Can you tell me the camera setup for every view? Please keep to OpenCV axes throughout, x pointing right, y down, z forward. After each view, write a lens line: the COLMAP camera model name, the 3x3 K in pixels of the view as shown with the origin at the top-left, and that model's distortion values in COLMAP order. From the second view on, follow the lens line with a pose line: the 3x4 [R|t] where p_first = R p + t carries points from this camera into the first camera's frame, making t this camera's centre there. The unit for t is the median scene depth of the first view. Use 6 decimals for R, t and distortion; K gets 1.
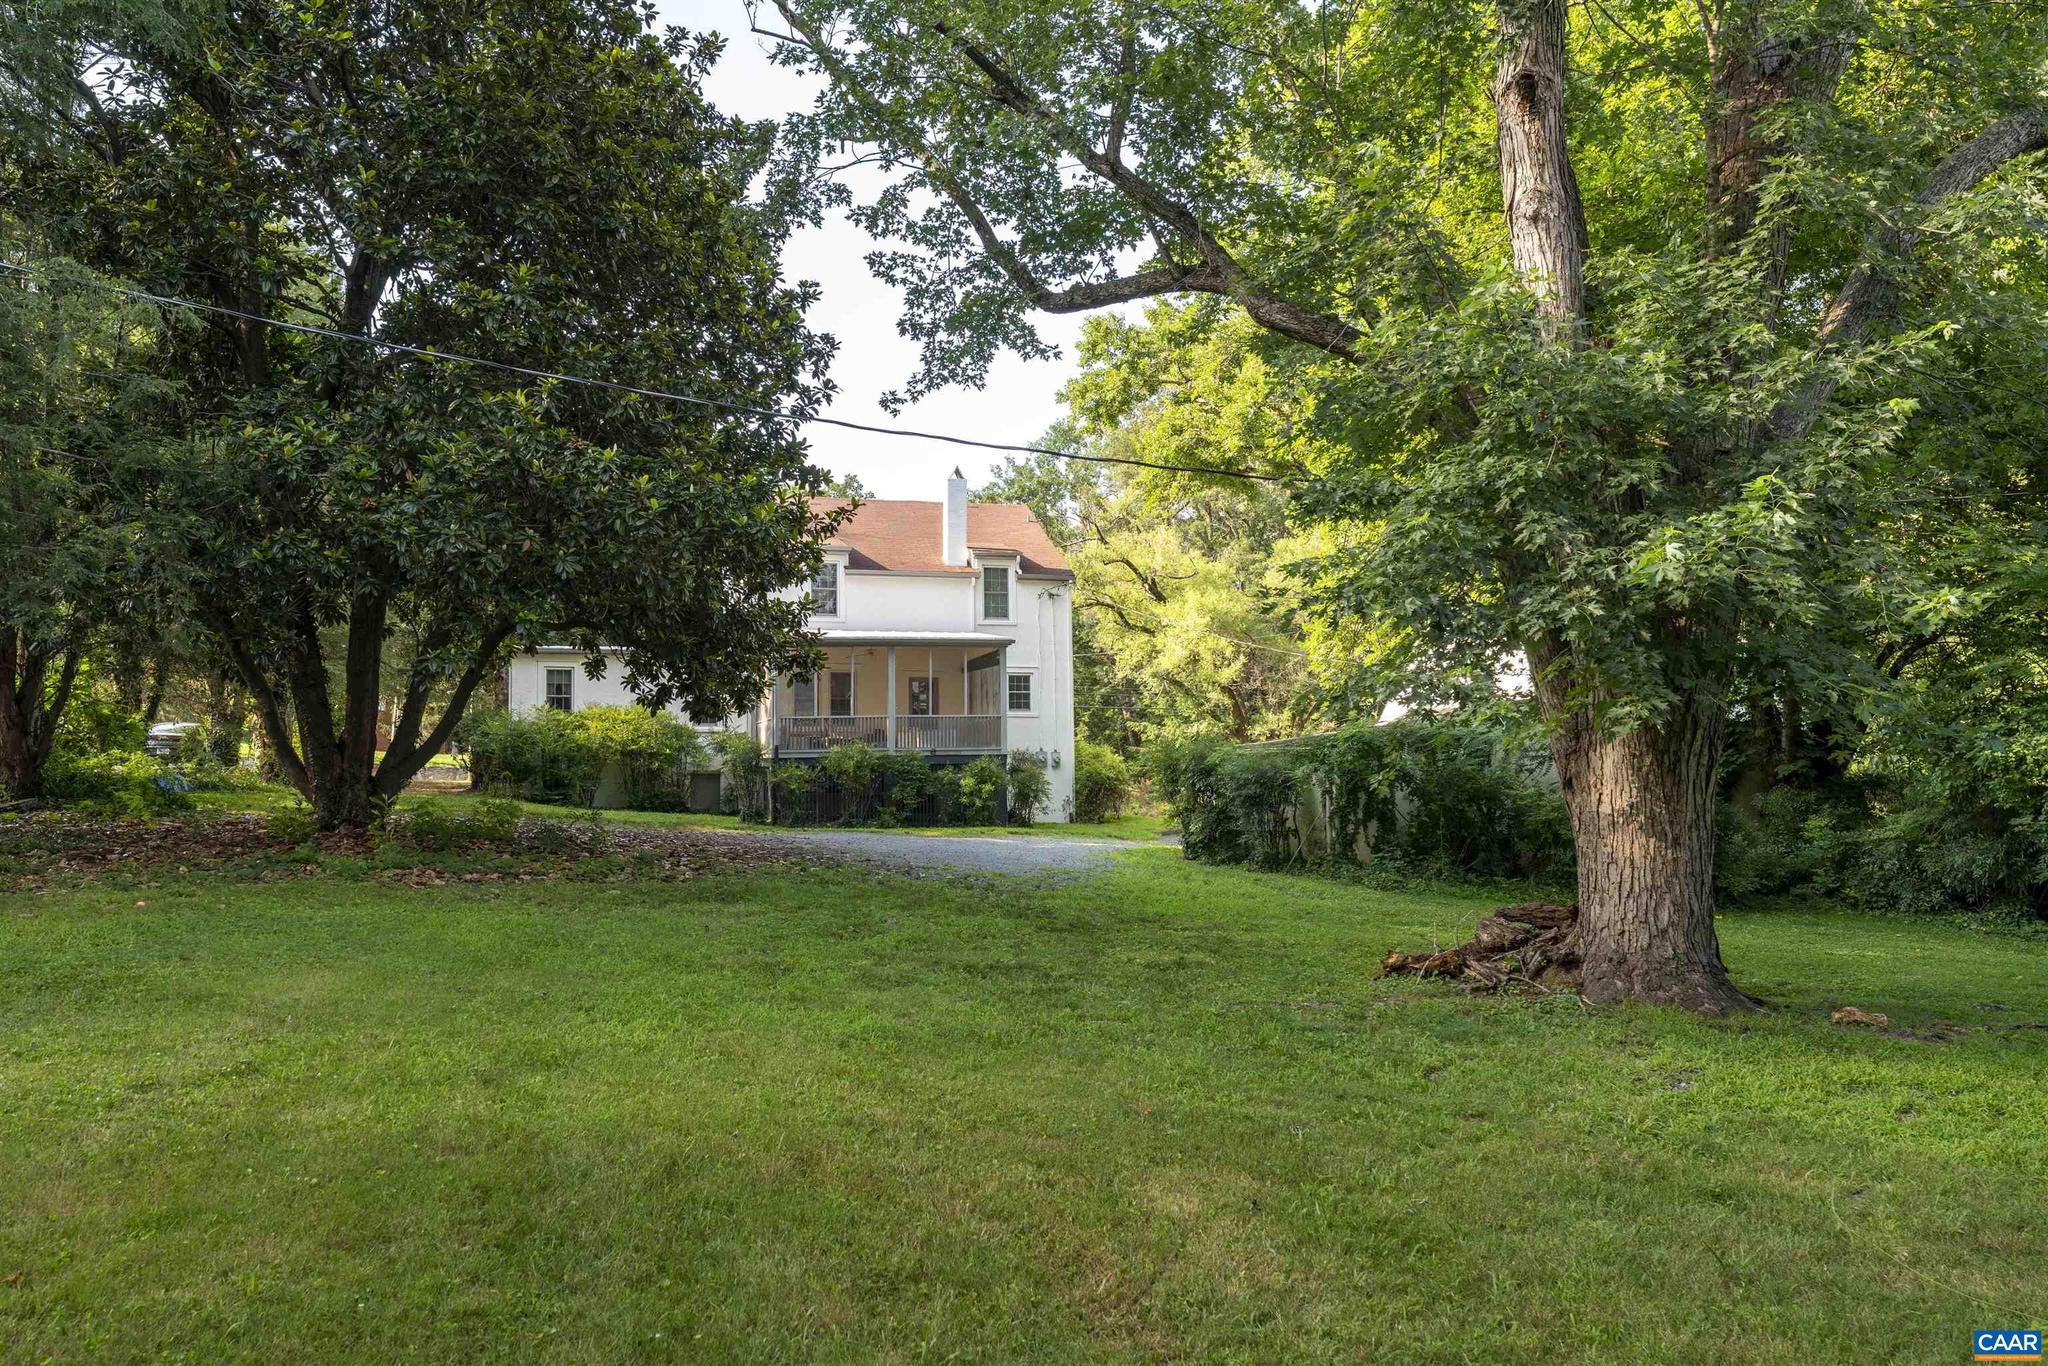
lens RADIAL K [[1396.1, 0, 999.2], [0, 1396.1, 685.0], [0, 0, 1]] dist [-0.003107, -0.000391]
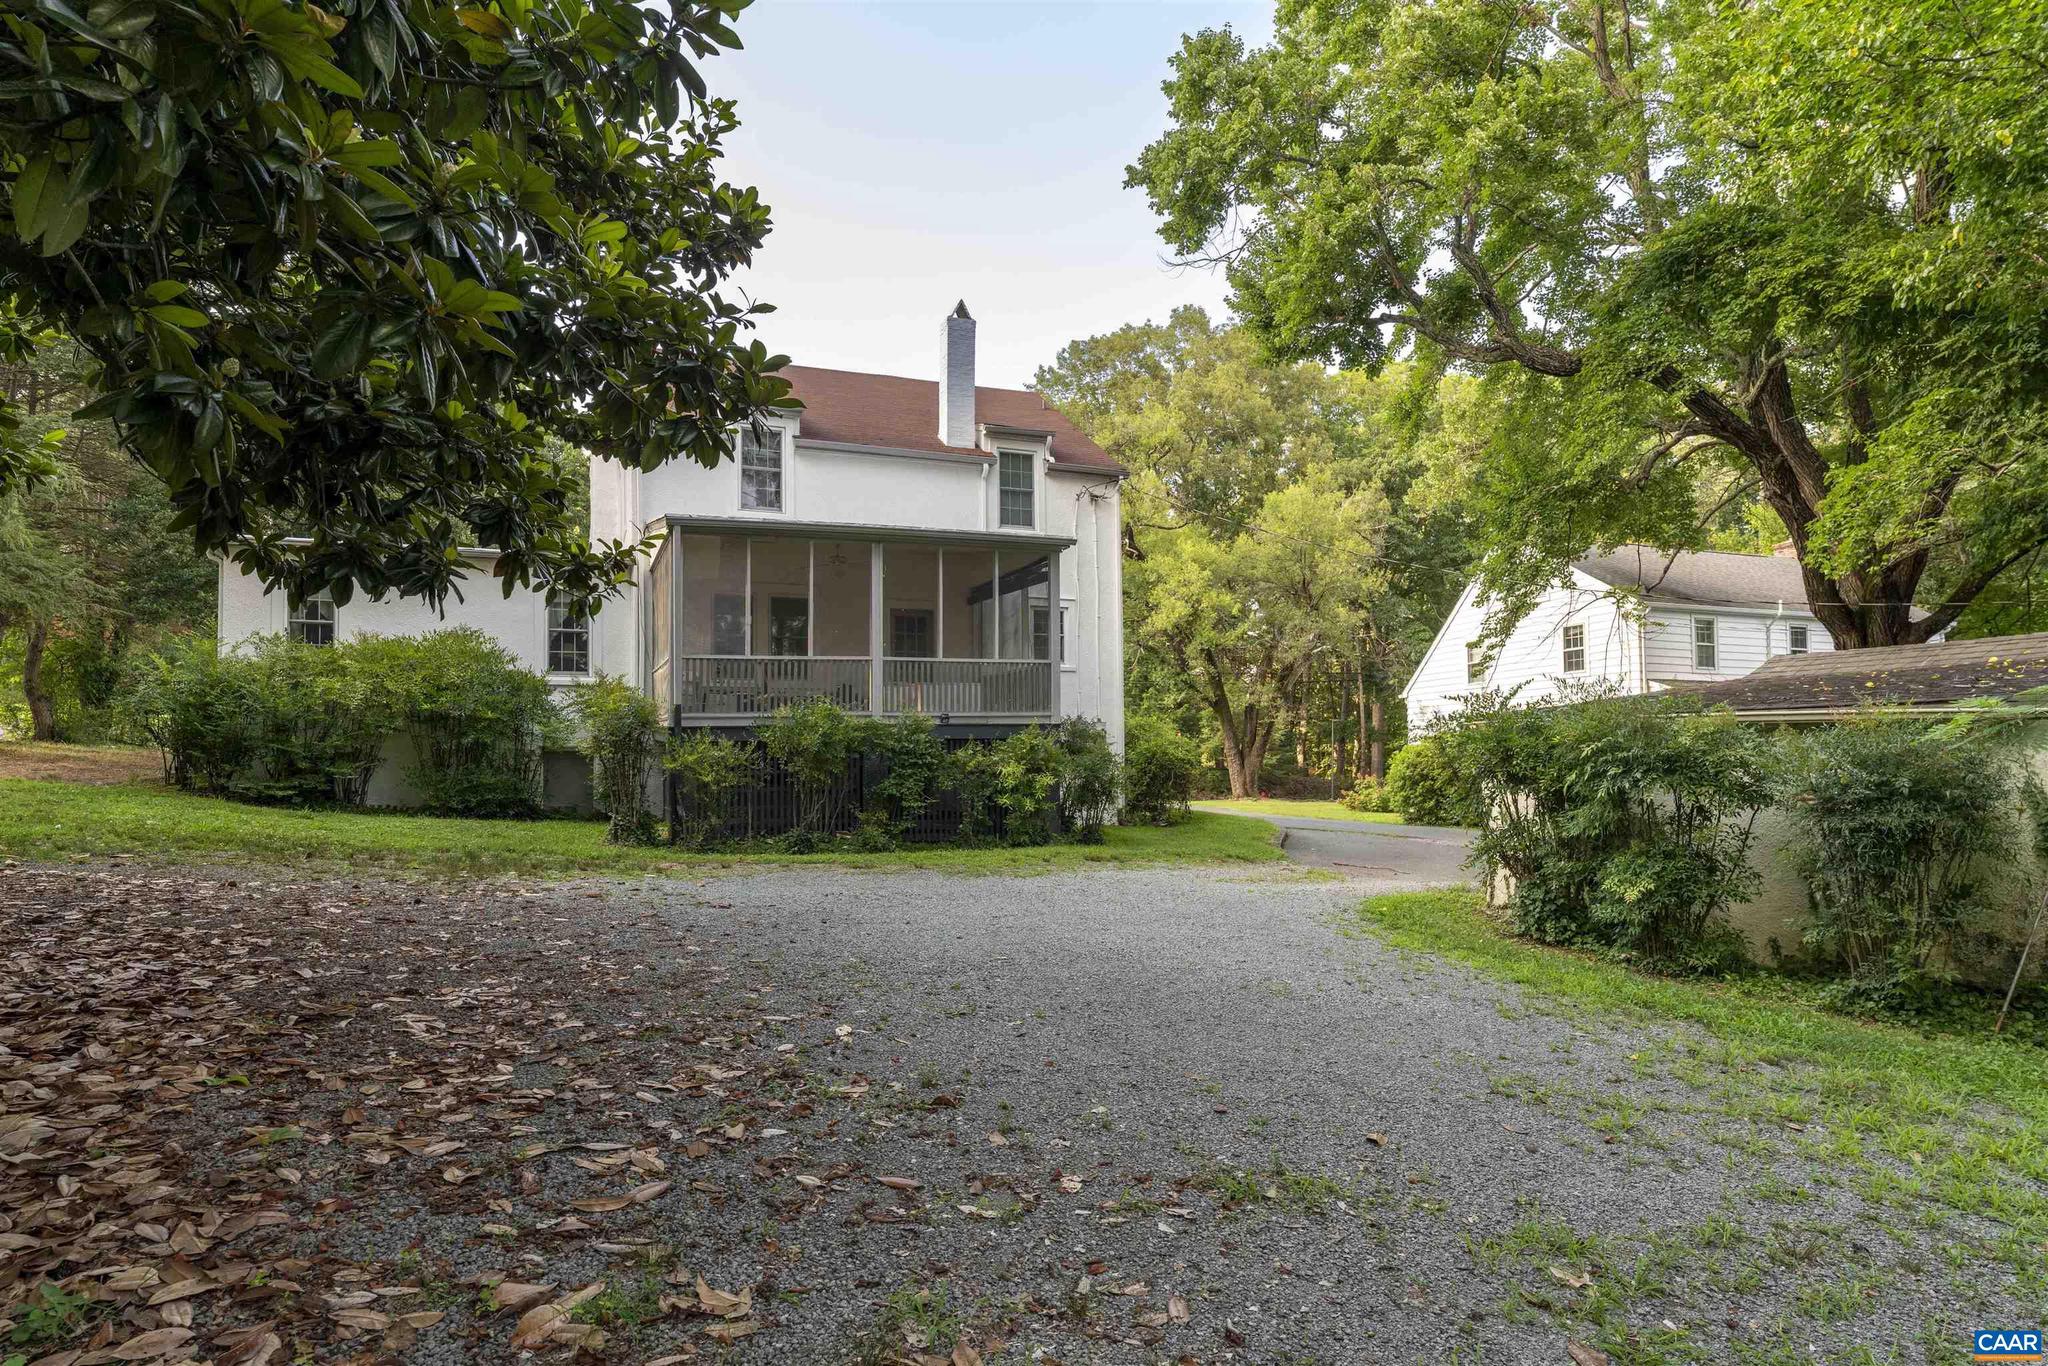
lens RADIAL K [[1102.1, 0, 1022.4], [0, 1102.1, 725.0], [0, 0, 1]] dist [0.003752, 0.000481]
pose [[0.993896, 0.007206, 0.110083, -0.064231], [-0.012445, 0.998818, 0.046977, 0.026626], [-0.109615, -0.048060, 0.992812, 0.500421]]
